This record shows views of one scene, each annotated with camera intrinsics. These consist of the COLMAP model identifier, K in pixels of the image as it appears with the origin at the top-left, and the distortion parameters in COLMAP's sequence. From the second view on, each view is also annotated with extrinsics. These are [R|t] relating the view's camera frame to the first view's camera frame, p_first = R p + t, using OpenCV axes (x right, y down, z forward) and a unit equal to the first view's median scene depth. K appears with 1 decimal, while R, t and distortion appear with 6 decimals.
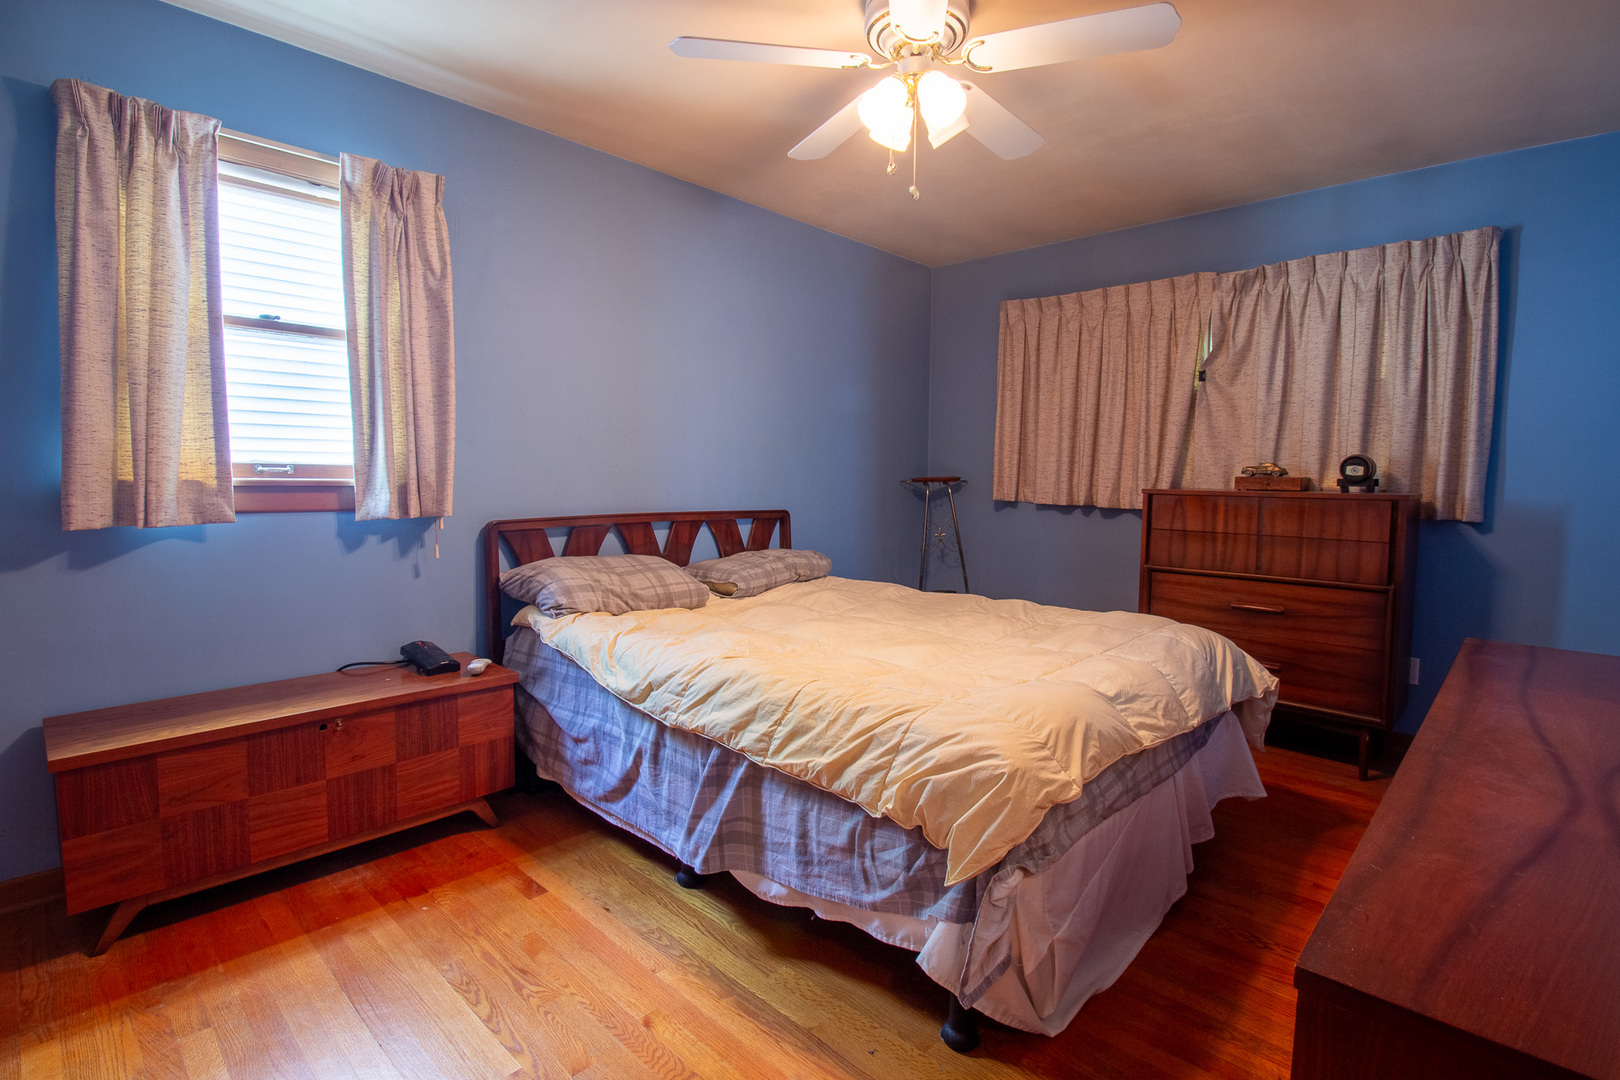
lens RADIAL K [[776.6, 0, 824.6], [0, 776.6, 530.6], [0, 0, 1]] dist [-0.000782, -0.013360]
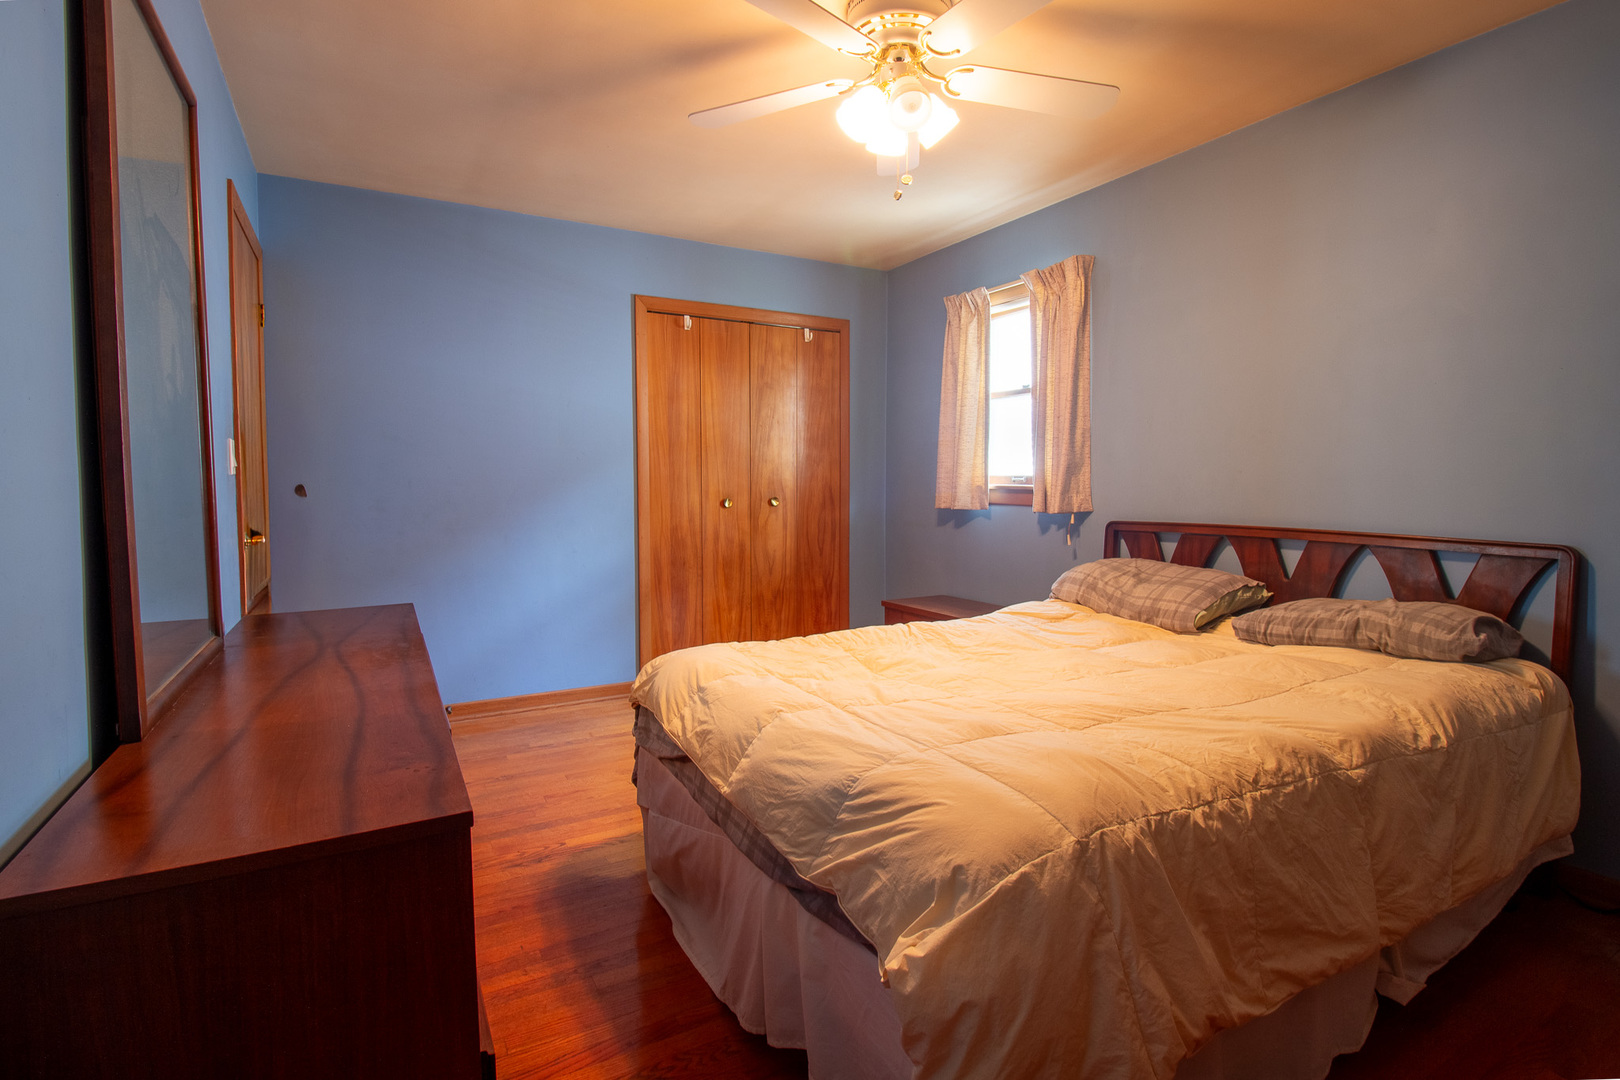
lens RADIAL K [[776.6, 0, 824.6], [0, 776.6, 530.6], [0, 0, 1]] dist [-0.000782, -0.013360]
pose [[-0.274191, 0.054150, -0.960150, 0.953877], [-0.074858, 0.994182, 0.077447, -0.065226], [0.958757, 0.093111, -0.268542, 1.026941]]
